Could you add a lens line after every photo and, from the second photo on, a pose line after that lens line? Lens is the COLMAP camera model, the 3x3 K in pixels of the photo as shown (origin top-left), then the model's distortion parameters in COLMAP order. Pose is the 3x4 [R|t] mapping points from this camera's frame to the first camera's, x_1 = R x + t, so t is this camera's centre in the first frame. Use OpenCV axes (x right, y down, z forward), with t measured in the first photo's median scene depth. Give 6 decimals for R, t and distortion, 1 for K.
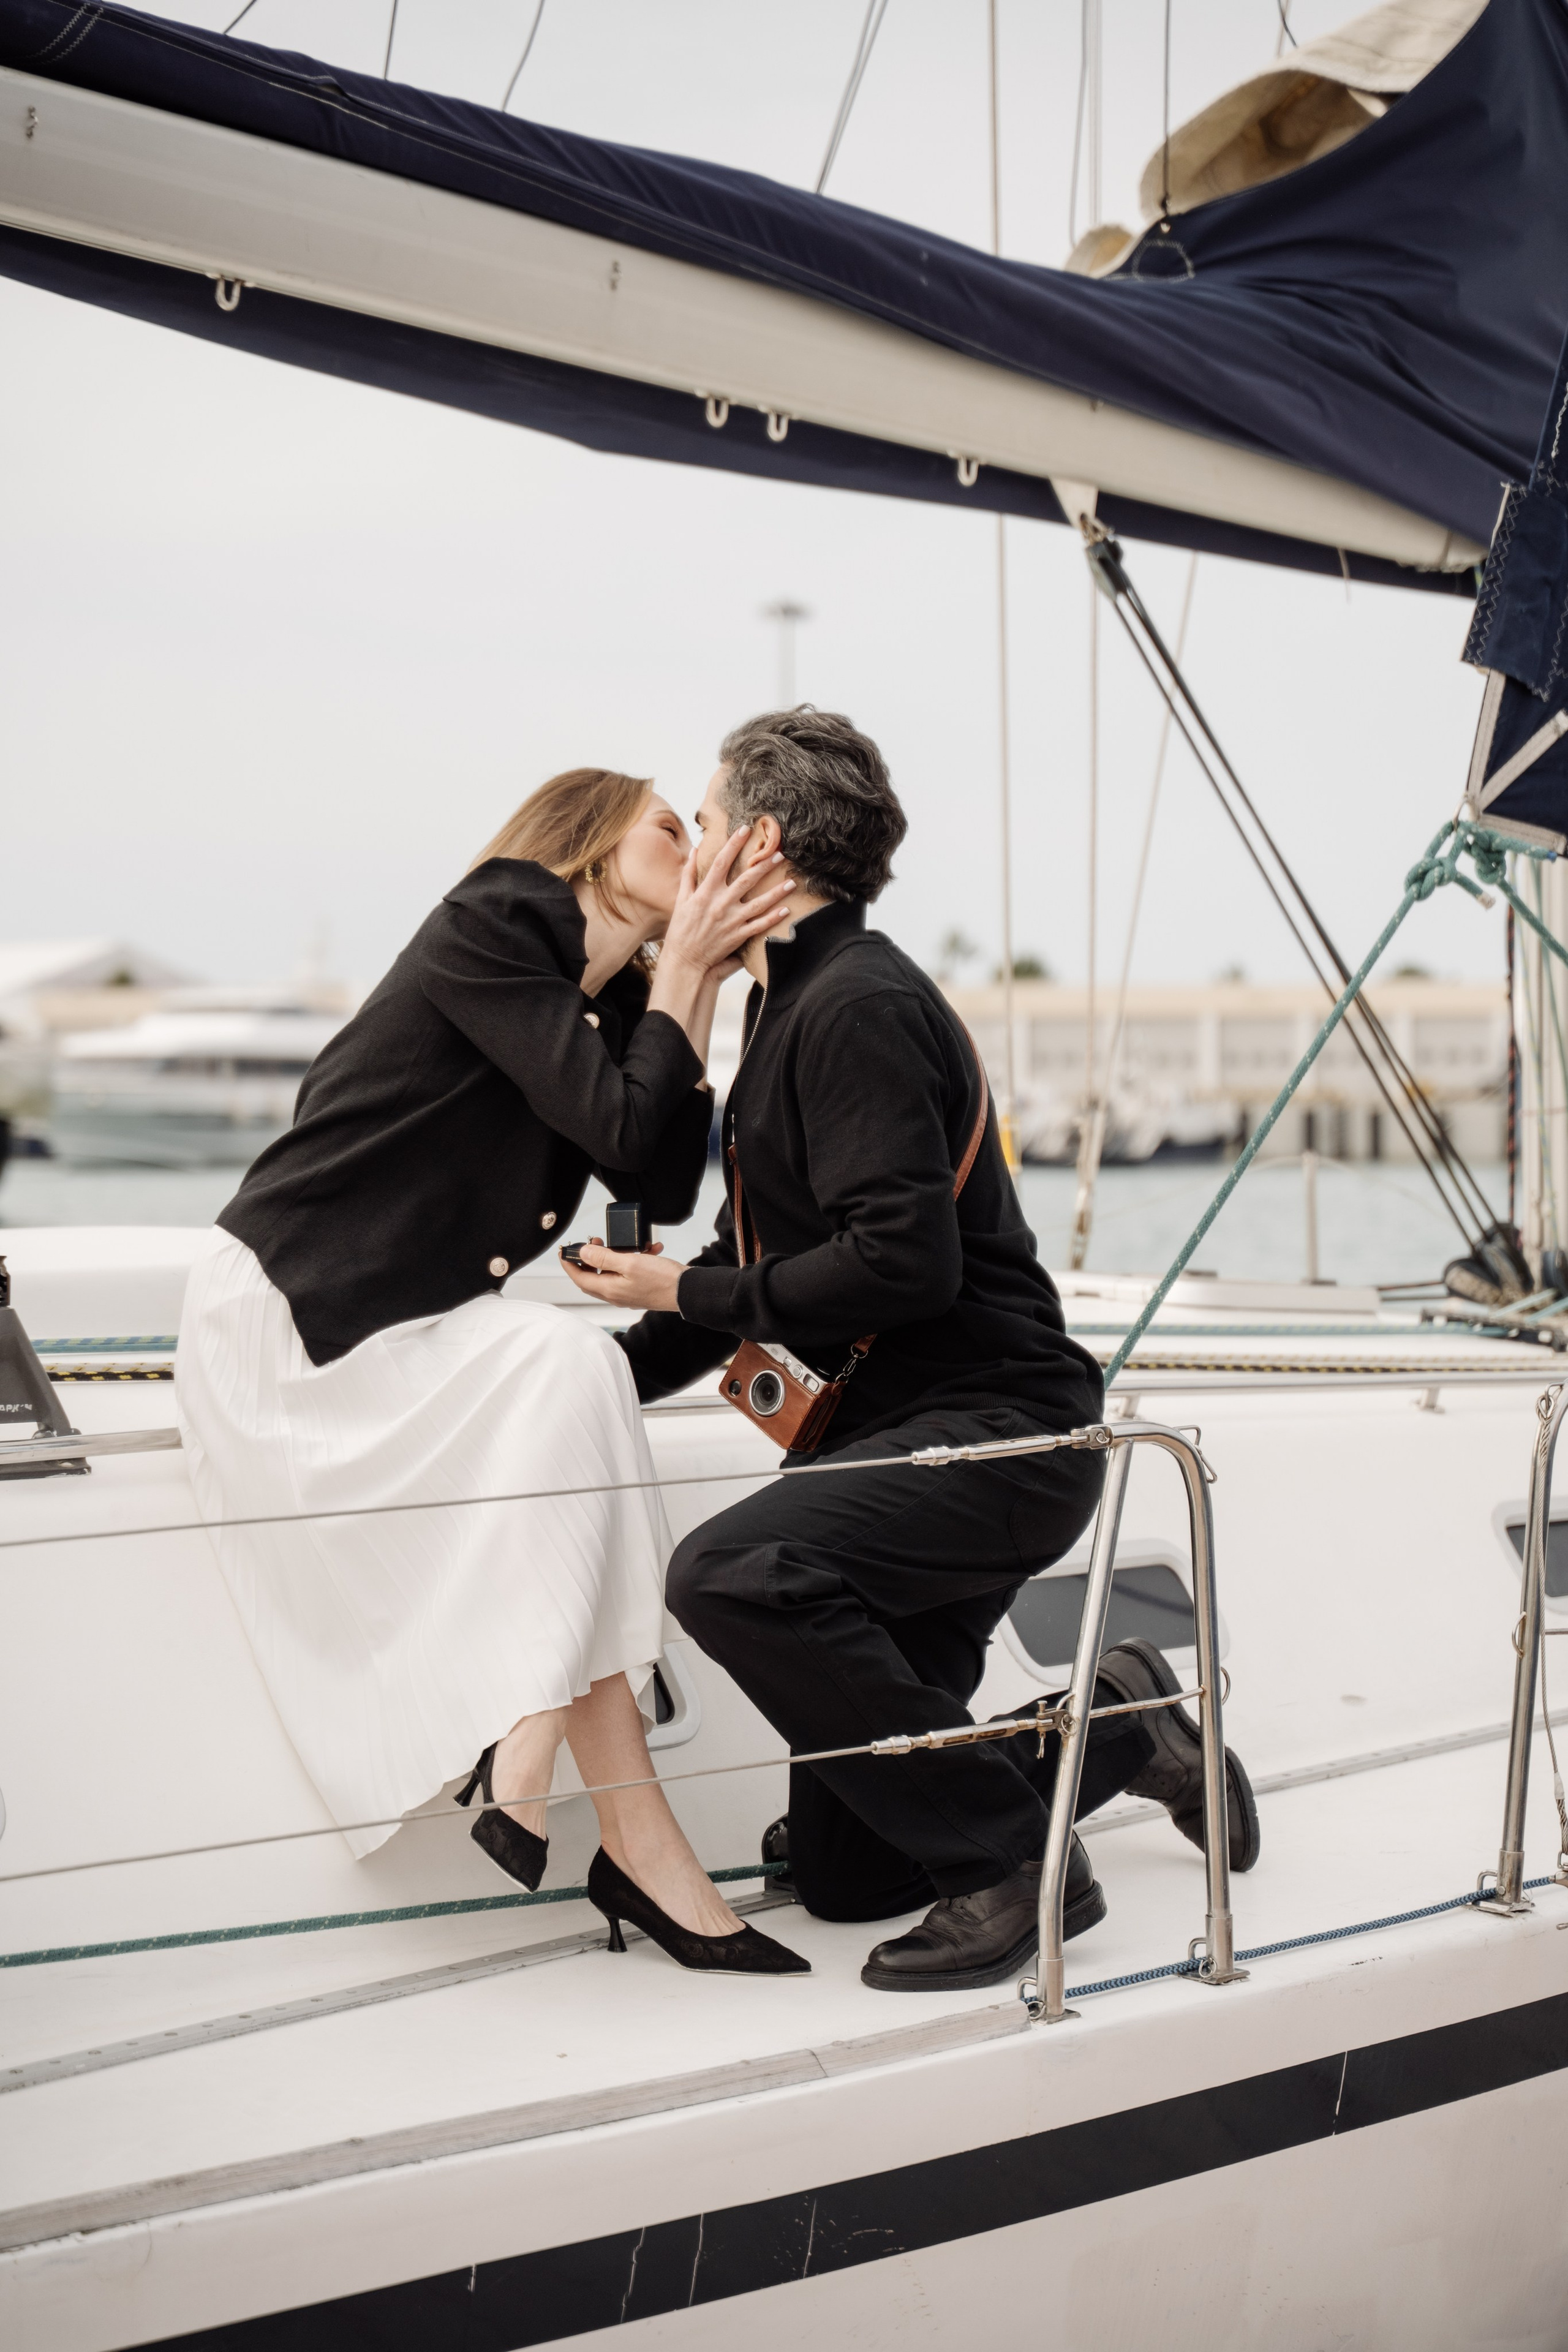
lens RADIAL K [[5623.5, 0, 784.0], [0, 5623.5, 1176.0], [0, 0, 1]] dist [0.148165, -0.404929]
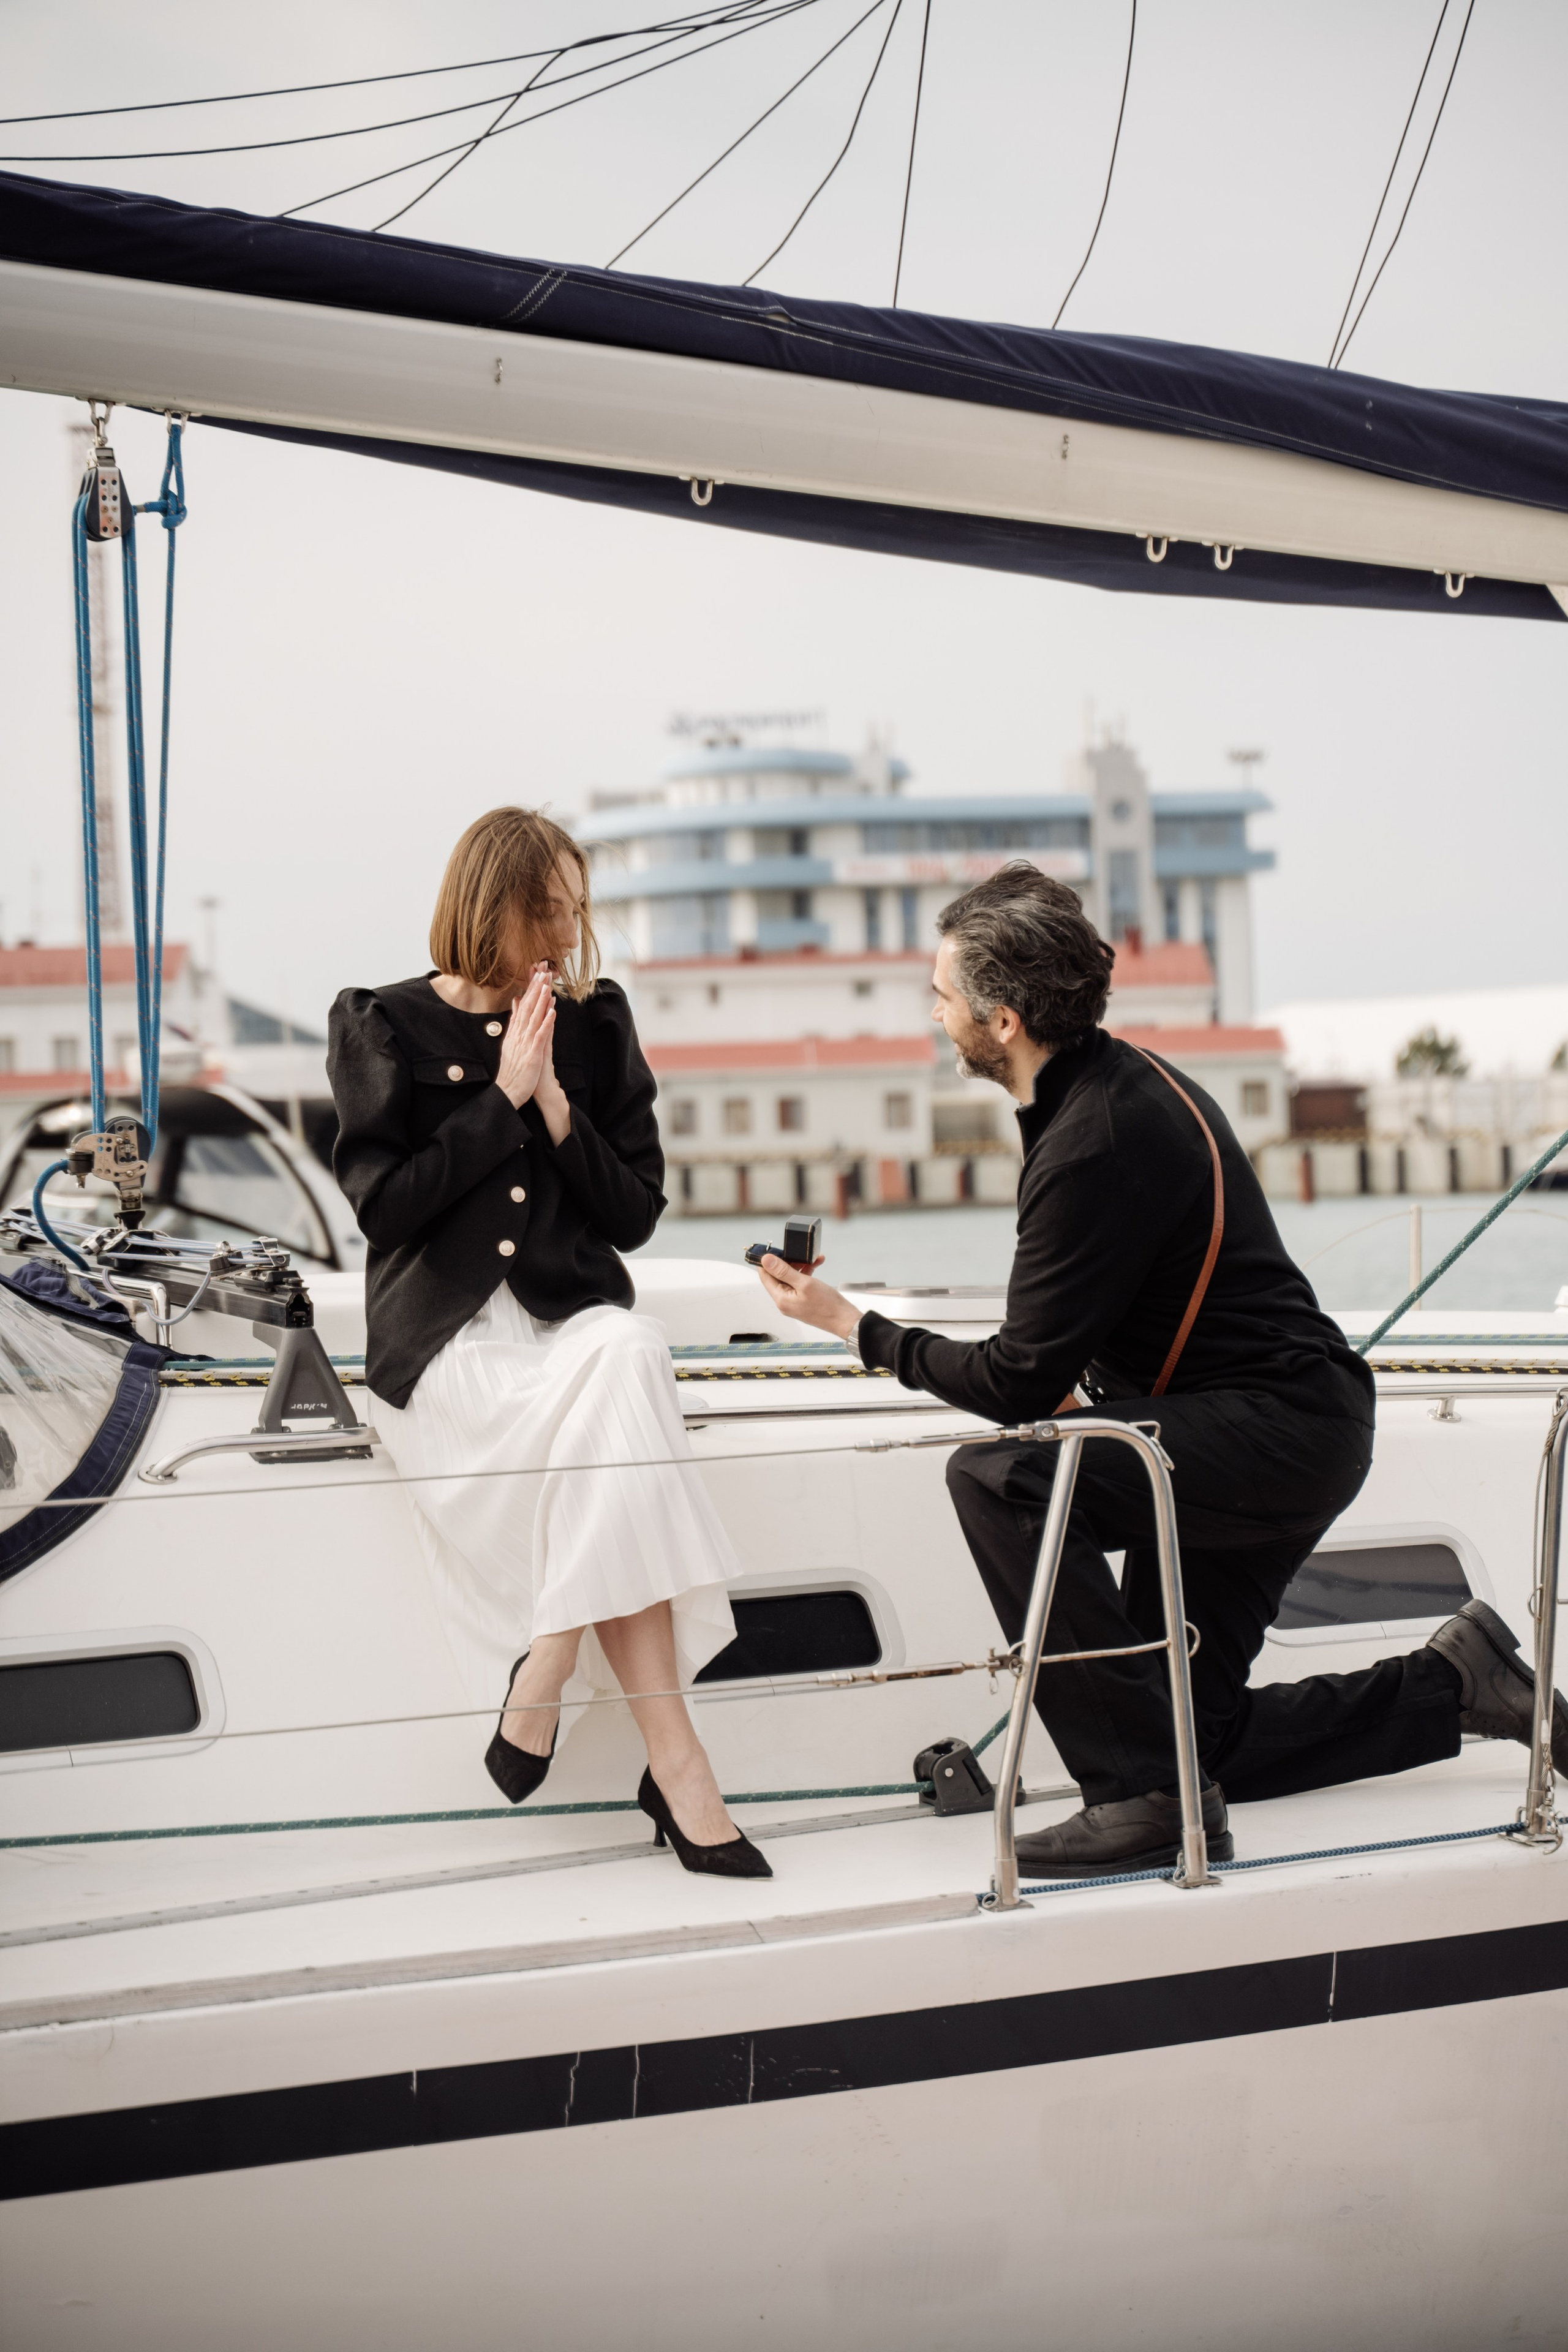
lens RADIAL K [[5623.5, 0, 784.0], [0, 5623.5, 1176.0], [0, 0, 1]] dist [0.148165, -0.404929]
pose [[0.927776, -0.012996, -0.372911, 0.419847], [0.013169, 0.999911, -0.002084, -0.006576], [0.372904, -0.002977, 0.927865, -0.136702]]
